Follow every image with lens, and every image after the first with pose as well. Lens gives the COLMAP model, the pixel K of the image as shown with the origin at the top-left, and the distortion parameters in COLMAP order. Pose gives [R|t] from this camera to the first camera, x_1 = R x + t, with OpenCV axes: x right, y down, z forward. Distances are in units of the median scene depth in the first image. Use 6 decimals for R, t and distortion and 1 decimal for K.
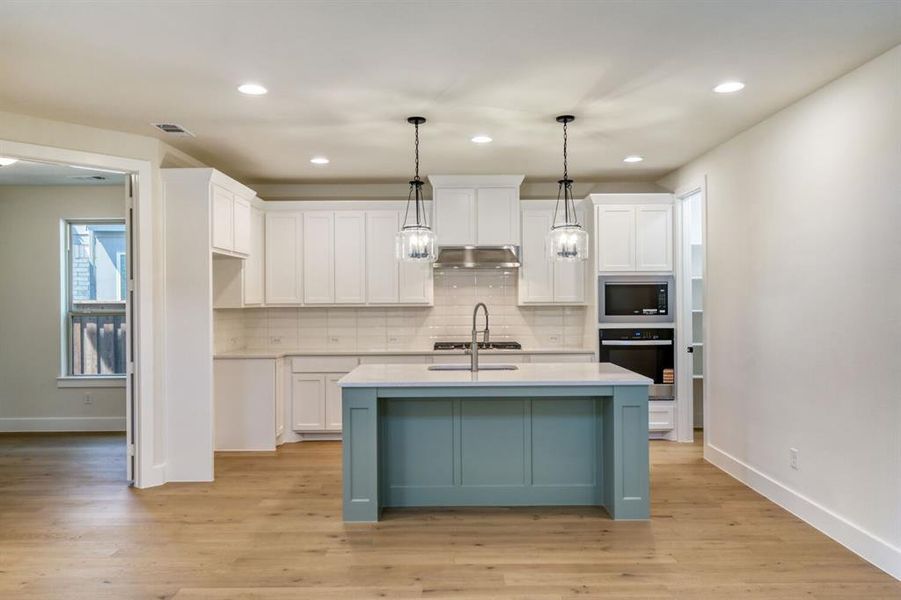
lens RADIAL K [[623.4, 0, 450.5], [0, 623.4, 300.0], [0, 0, 1]] dist [-0.002242, -0.000313]
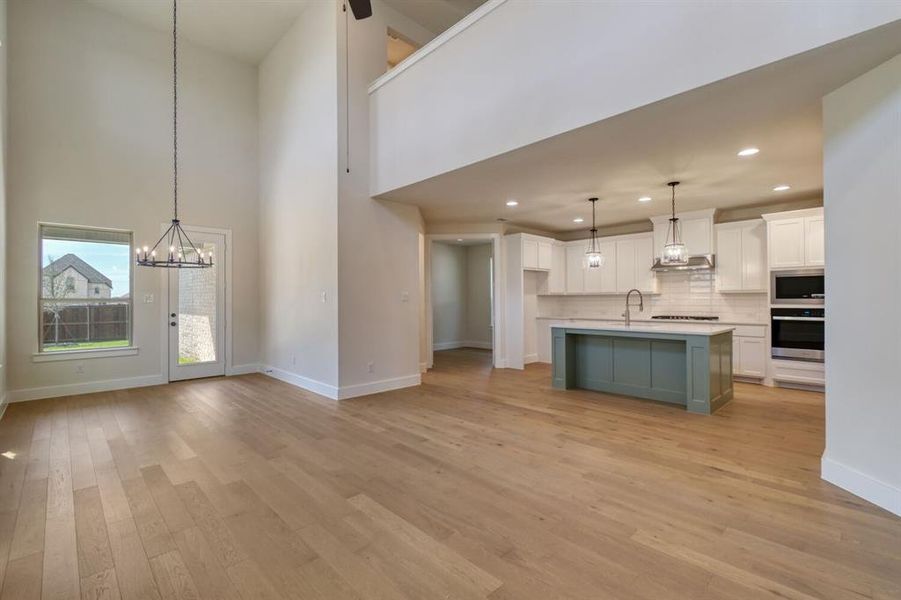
lens RADIAL K [[408.8, 0, 450.5], [0, 408.8, 300.0], [0, 0, 1]] dist [-0.007941, -0.000450]
pose [[0.692969, 0.002325, -0.720963, 0.401830], [0.003308, 0.999974, 0.006405, 0.019211], [0.720959, -0.006823, 0.692944, -0.176885]]
